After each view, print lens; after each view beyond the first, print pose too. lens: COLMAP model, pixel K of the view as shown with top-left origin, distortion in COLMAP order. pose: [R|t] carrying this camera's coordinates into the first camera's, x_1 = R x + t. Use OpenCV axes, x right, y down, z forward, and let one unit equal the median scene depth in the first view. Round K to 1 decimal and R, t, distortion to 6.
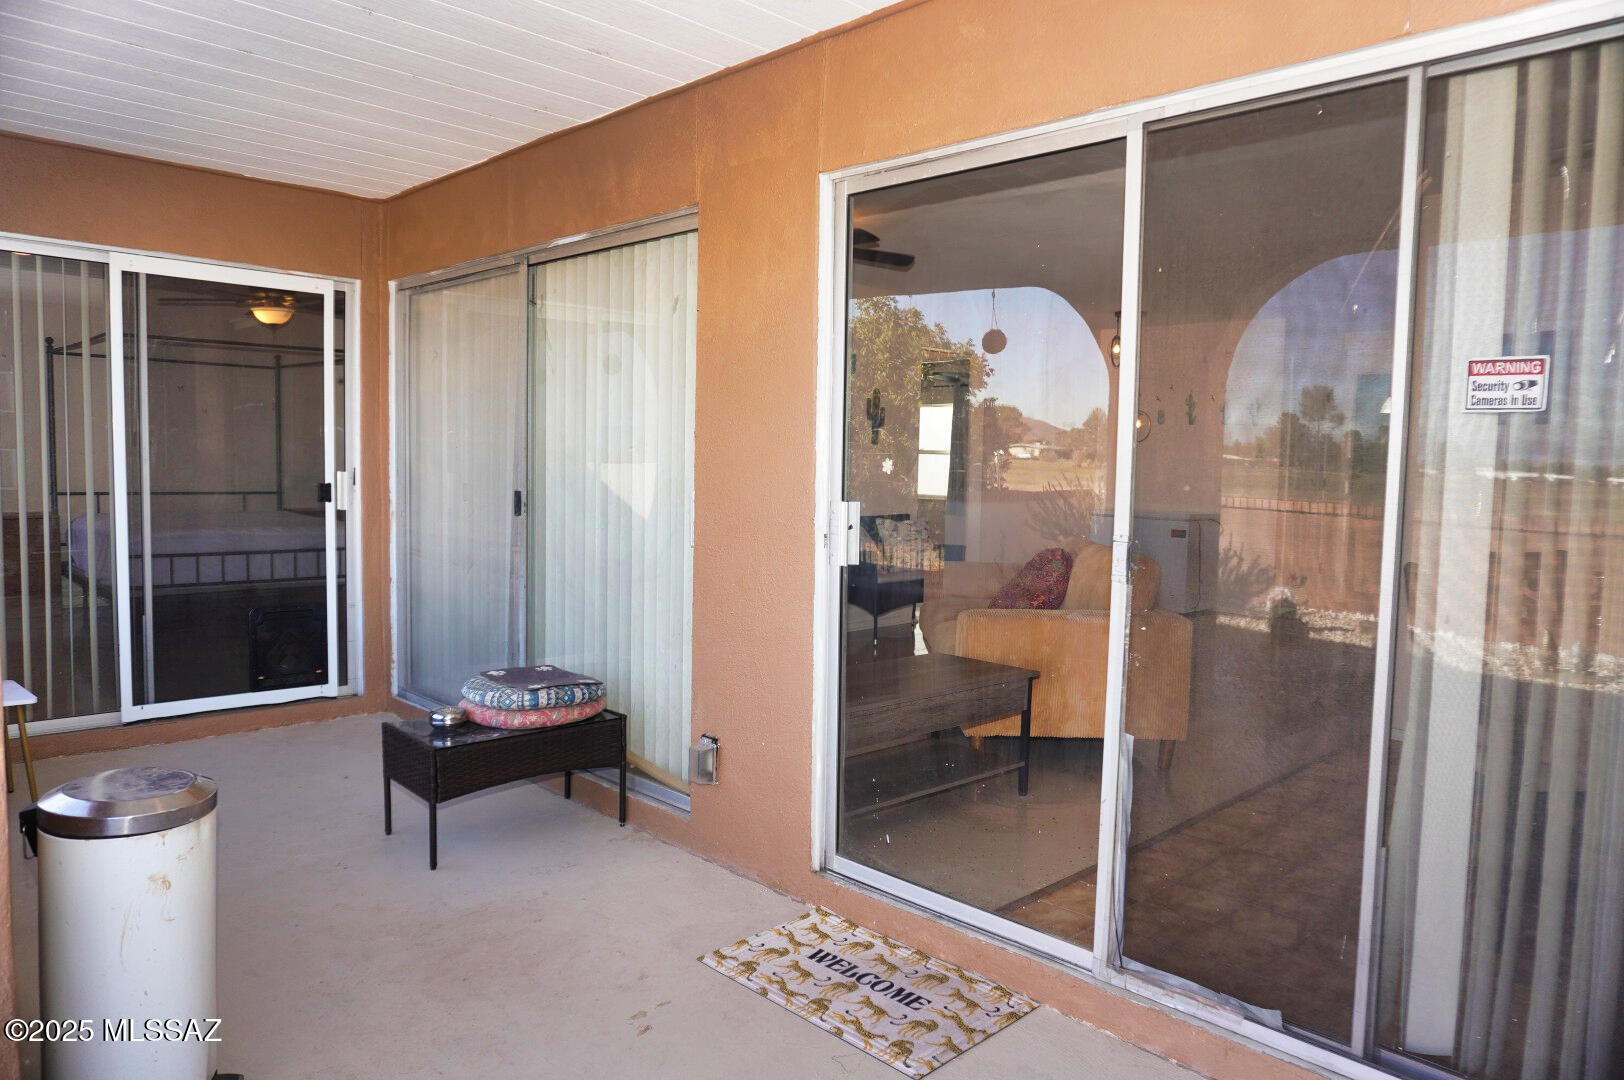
lens RADIAL K [[1084.0, 0, 812.6], [0, 1084.0, 539.2], [0, 0, 1]] dist [-0.046386, 0.028518]
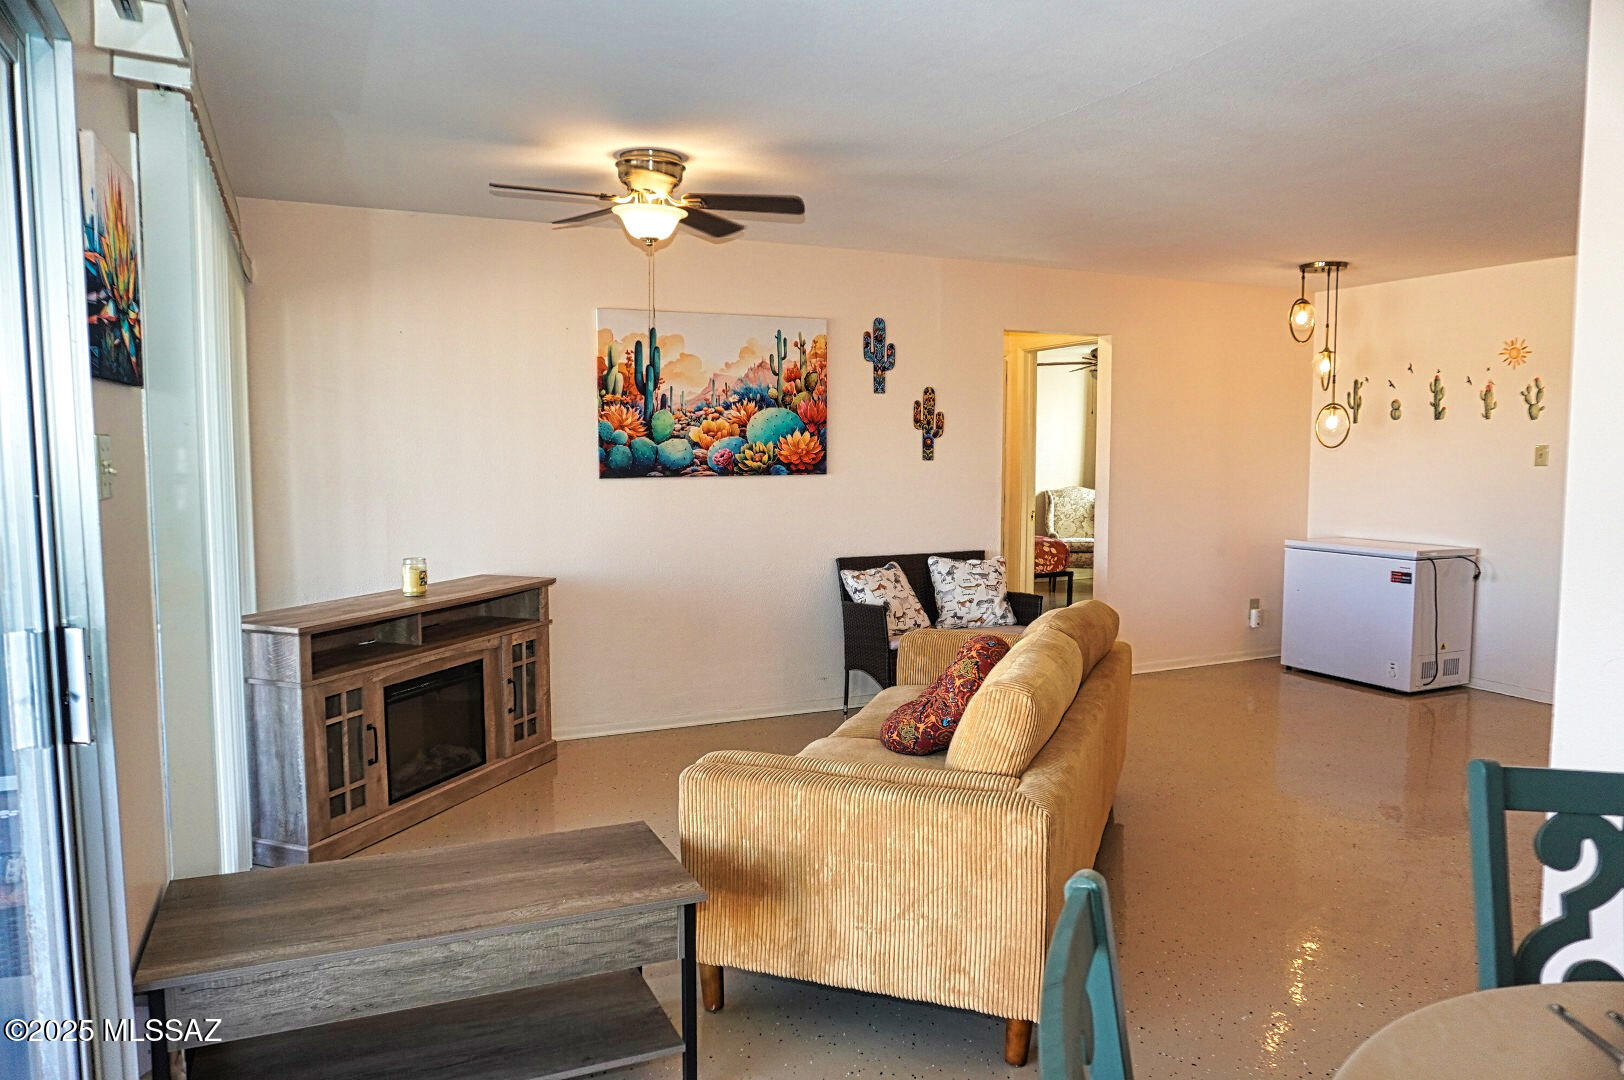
lens RADIAL K [[1084.0, 0, 811.2], [0, 1084.0, 541.4], [0, 0, 1]] dist [-0.046386, 0.028518]
pose [[0.946758, 0.006193, -0.321888, 0.226016], [-0.005167, 0.999978, 0.004041, -0.033022], [0.321906, -0.002162, 0.946769, 0.248323]]
